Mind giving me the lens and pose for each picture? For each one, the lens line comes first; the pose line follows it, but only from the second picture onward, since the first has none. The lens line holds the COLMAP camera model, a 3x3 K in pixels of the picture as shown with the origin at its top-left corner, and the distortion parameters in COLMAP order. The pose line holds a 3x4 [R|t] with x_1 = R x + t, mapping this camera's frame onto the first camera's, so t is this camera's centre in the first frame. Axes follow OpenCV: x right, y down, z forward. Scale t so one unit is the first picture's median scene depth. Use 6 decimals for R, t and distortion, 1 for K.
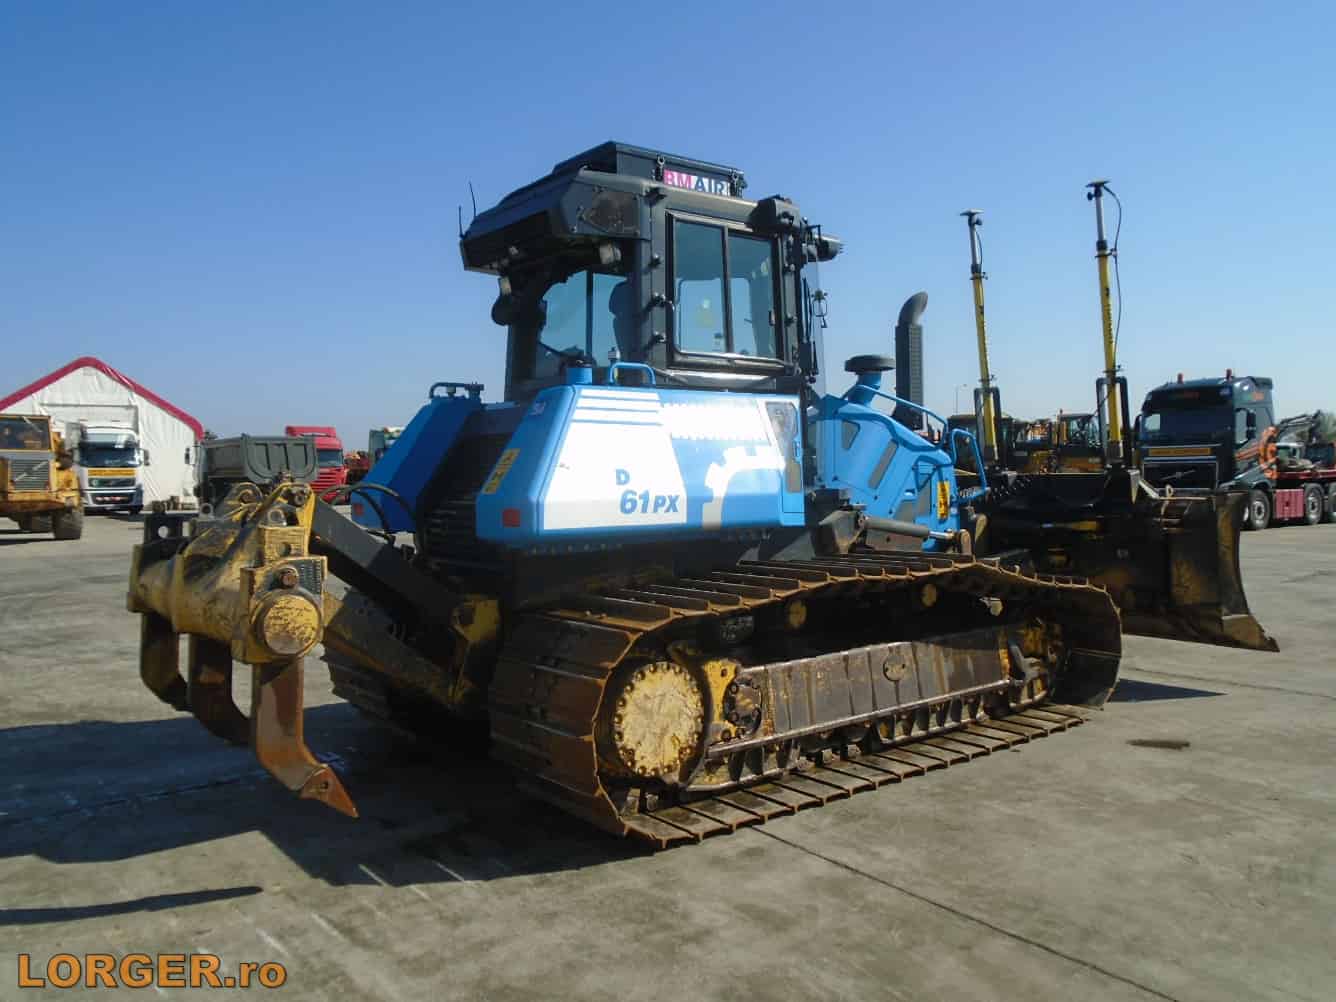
lens RADIAL K [[1028.0, 0, 663.5], [0, 1028.0, 504.2], [0, 0, 1]] dist [-0.007674, -0.001205]
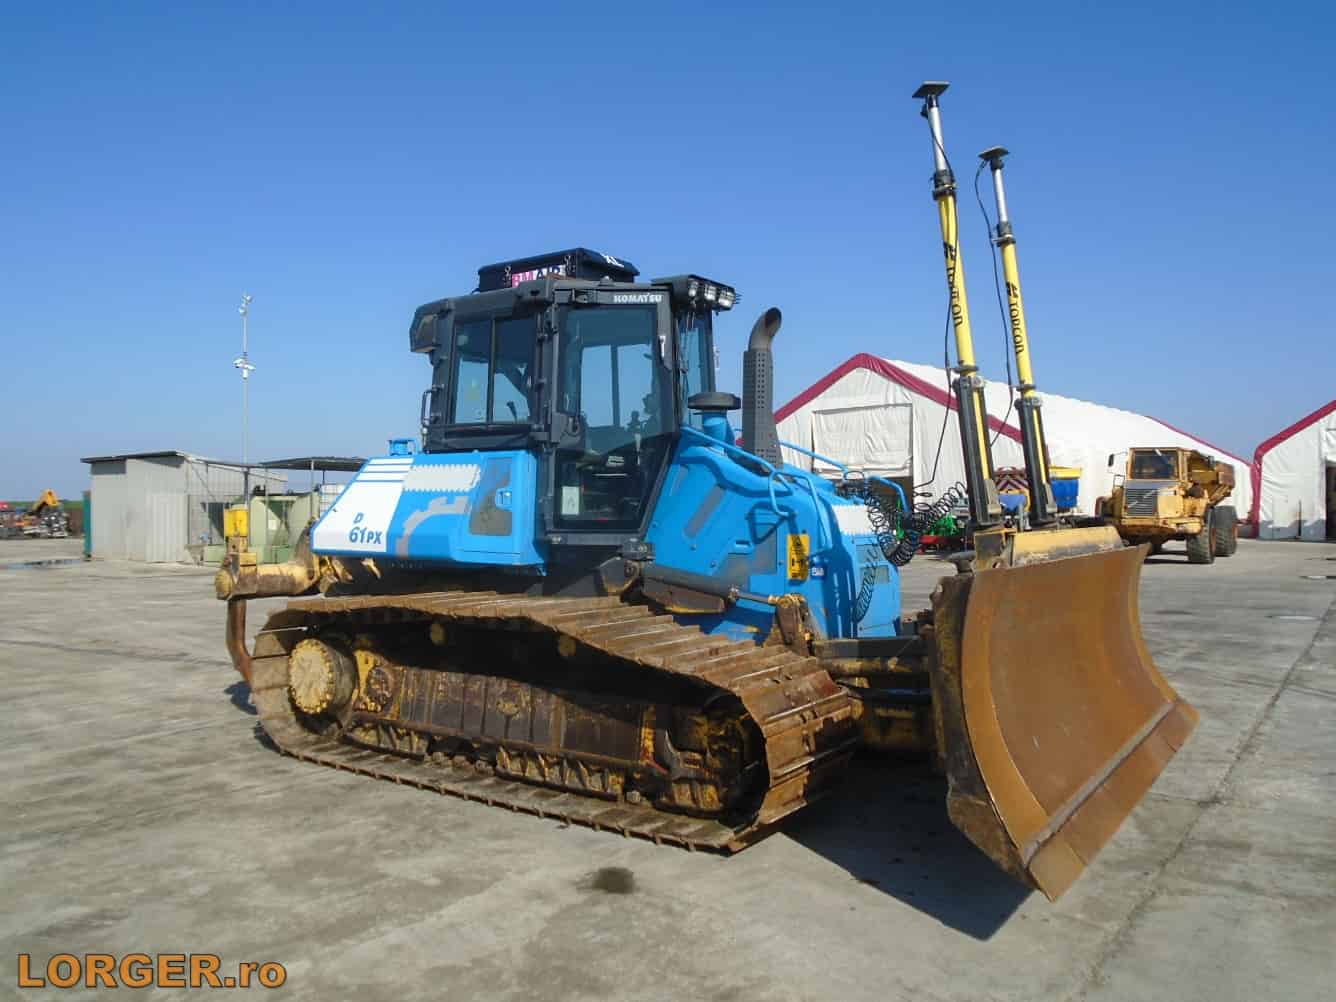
lens RADIAL K [[1028.0, 0, 663.5], [0, 1028.0, 504.2], [0, 0, 1]] dist [-0.007674, -0.001205]
pose [[0.292342, 0.013617, -0.956217, 1.234500], [-0.034621, 0.999394, 0.003647, -0.054577], [0.955687, 0.032039, 0.292636, 0.801165]]
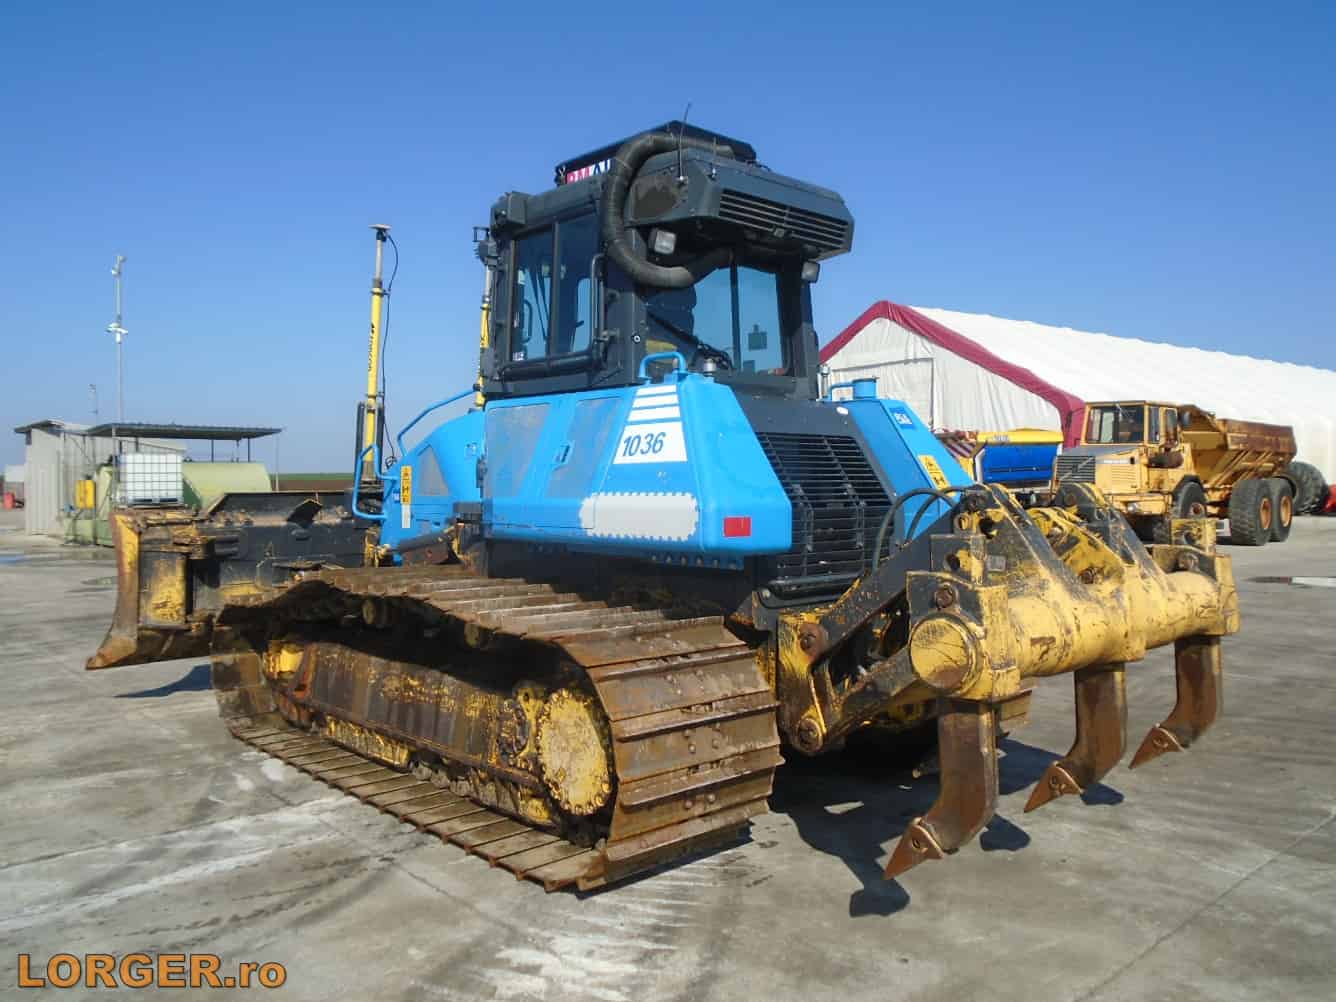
lens RADIAL K [[1028.0, 0, 663.5], [0, 1028.0, 504.2], [0, 0, 1]] dist [-0.007674, -0.001205]
pose [[0.074196, 0.038089, -0.996516, 0.796875], [-0.035708, 0.998731, 0.035515, -0.090868], [0.996604, 0.032949, 0.075462, 2.603861]]
